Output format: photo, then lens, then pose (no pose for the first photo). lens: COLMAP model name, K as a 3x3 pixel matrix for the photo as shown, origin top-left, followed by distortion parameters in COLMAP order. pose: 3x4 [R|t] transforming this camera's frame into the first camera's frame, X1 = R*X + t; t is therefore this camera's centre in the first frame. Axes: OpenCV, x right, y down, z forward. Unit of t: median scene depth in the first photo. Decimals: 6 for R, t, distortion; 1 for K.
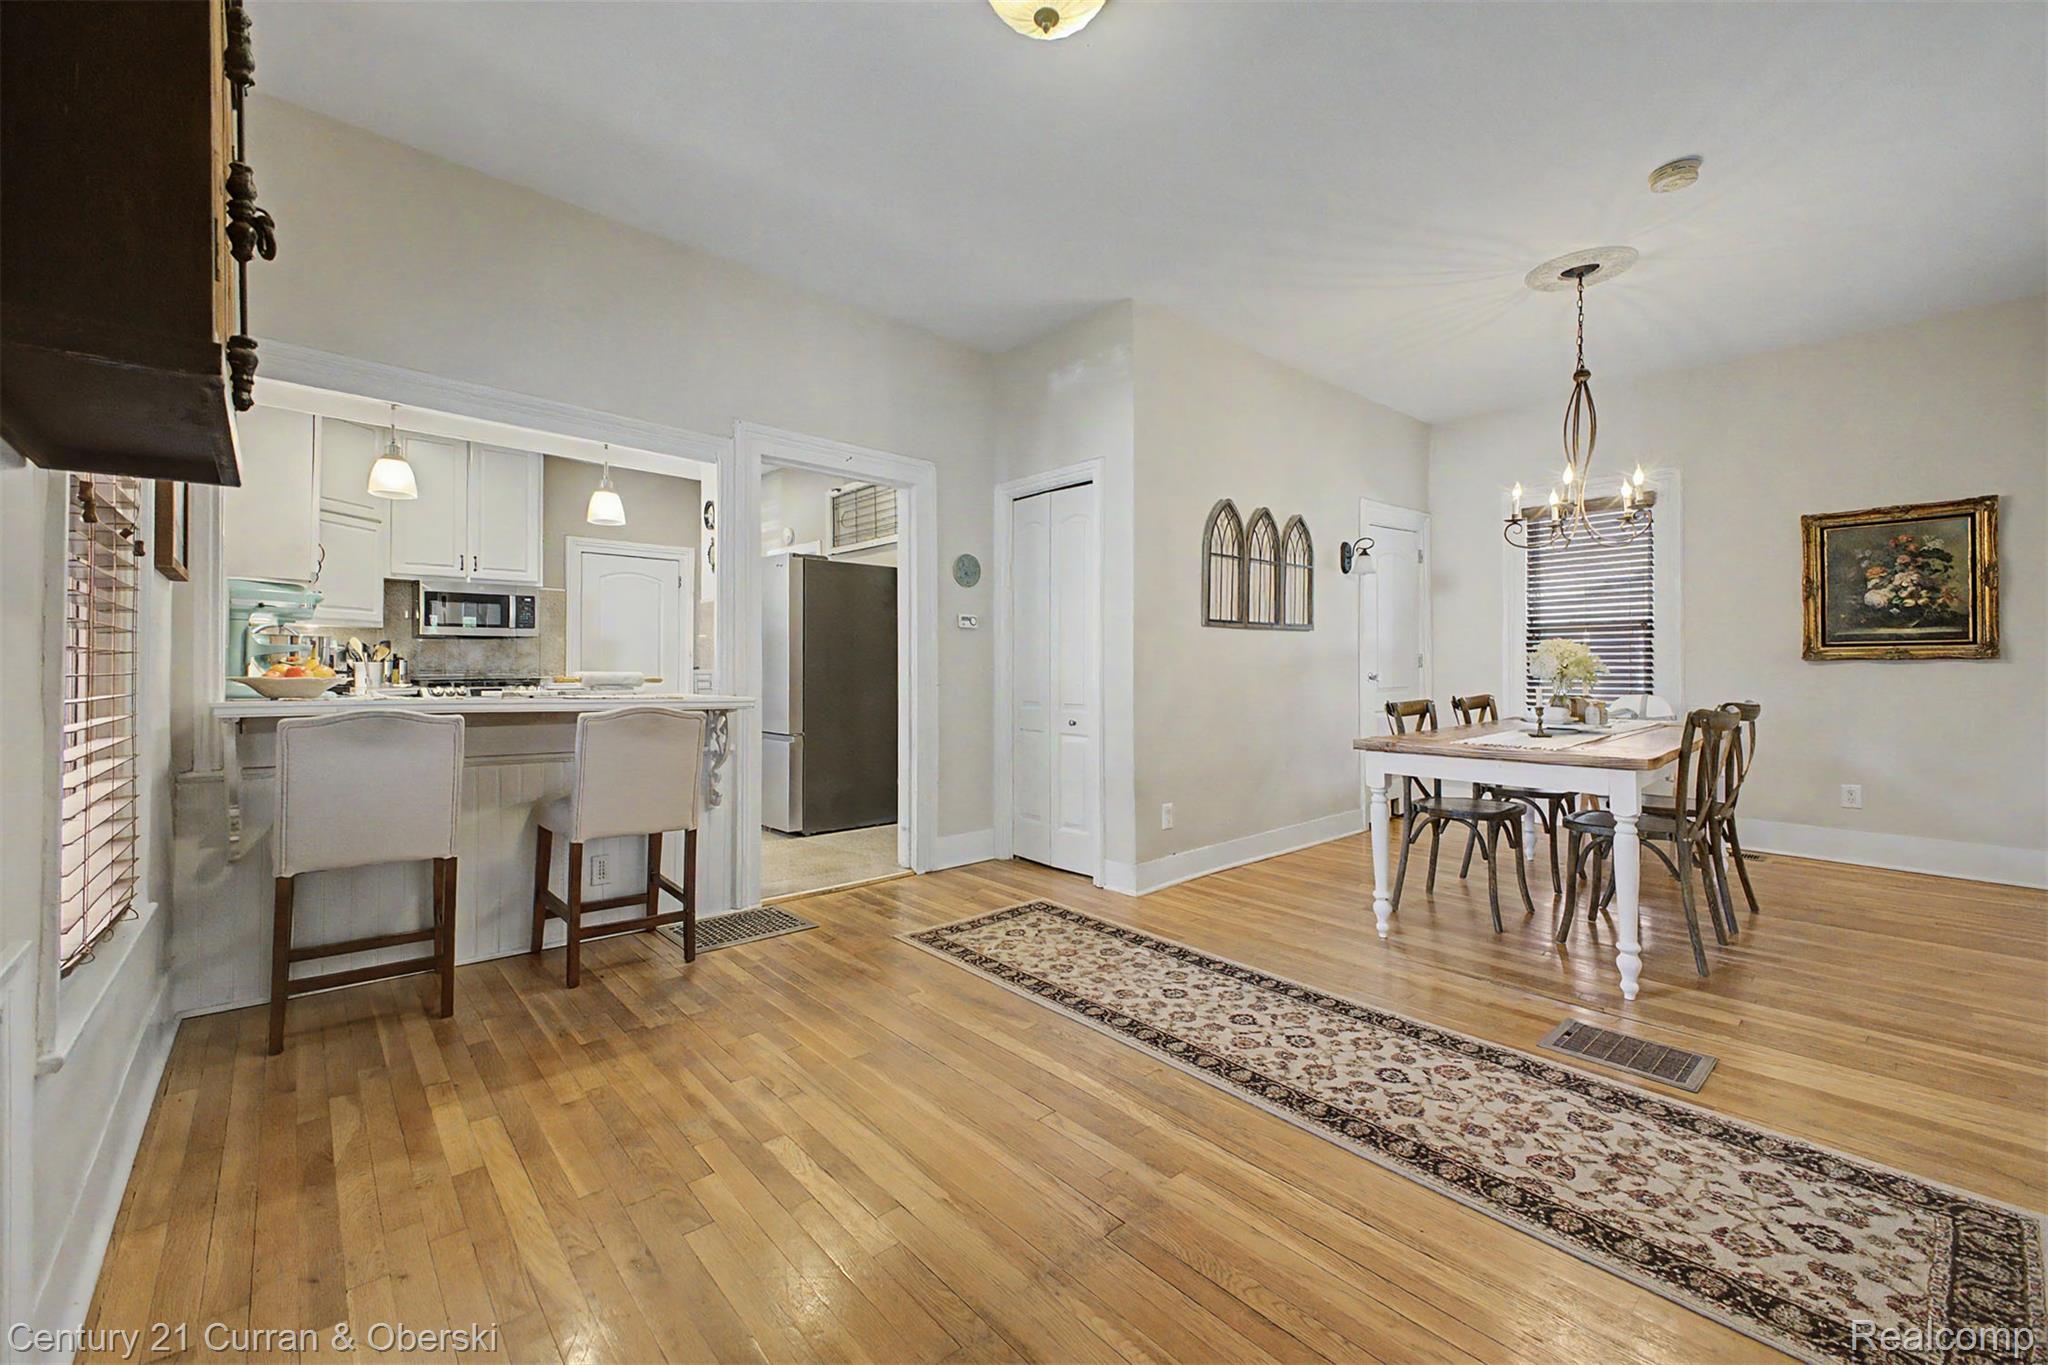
lens RADIAL K [[818.0, 0, 1024.6], [0, 818.0, 664.3], [0, 0, 1]] dist [0.023716, -0.009344]
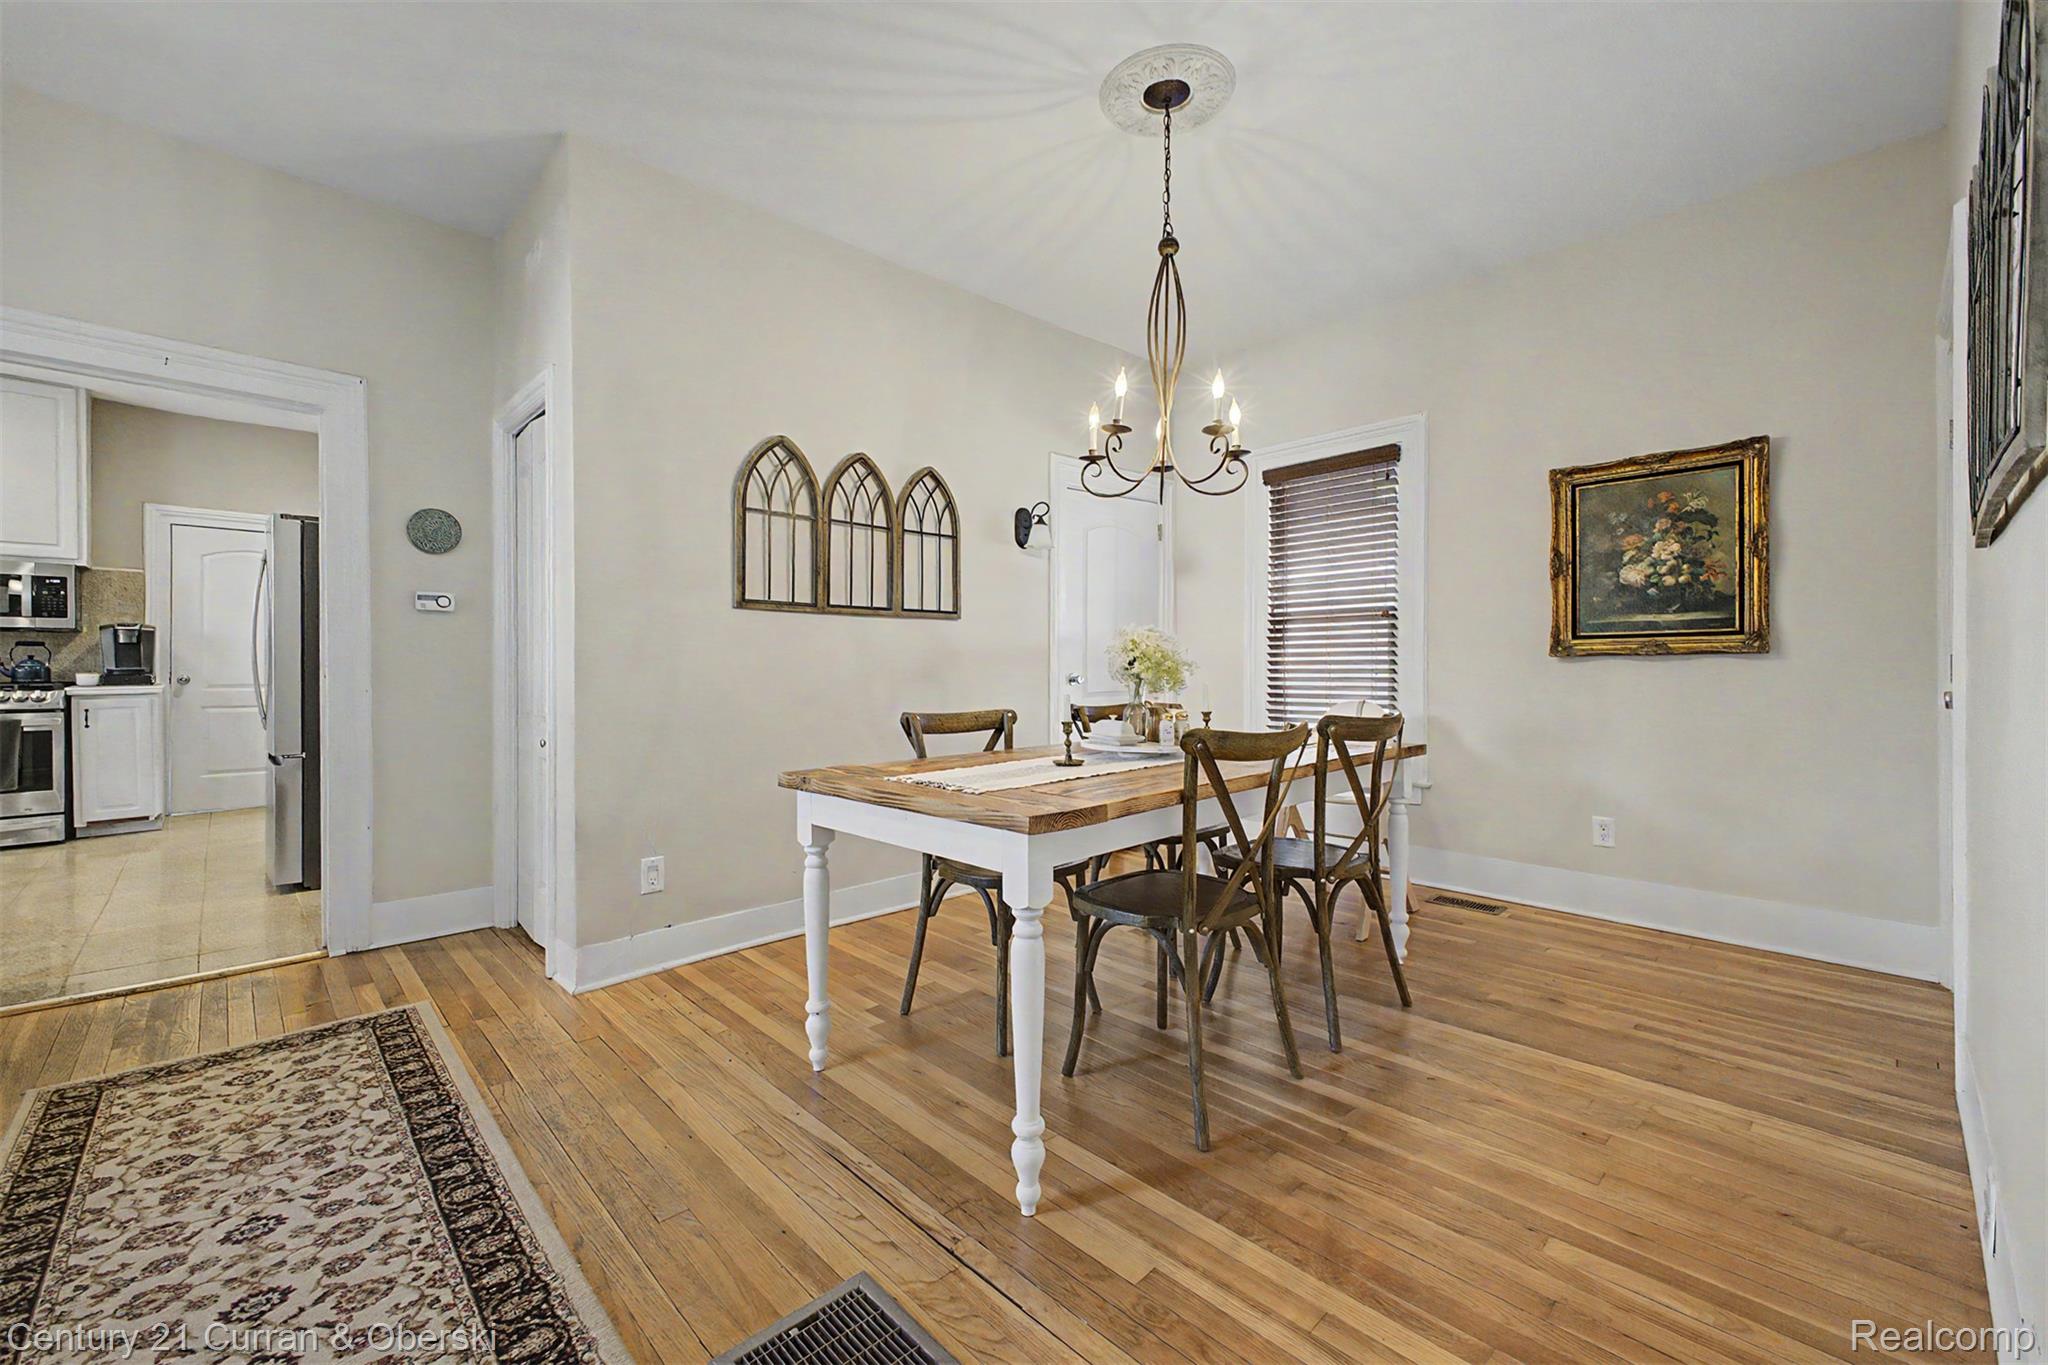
lens RADIAL K [[833.1, 0, 1033.0], [0, 833.1, 674.7], [0, 0, 1]] dist [0.007953, -0.000024]
pose [[0.999194, -0.001024, 0.040123, 0.451394], [0.000685, 0.999964, 0.008473, 0.005612], [-0.040130, -0.008439, 0.999159, 0.252502]]
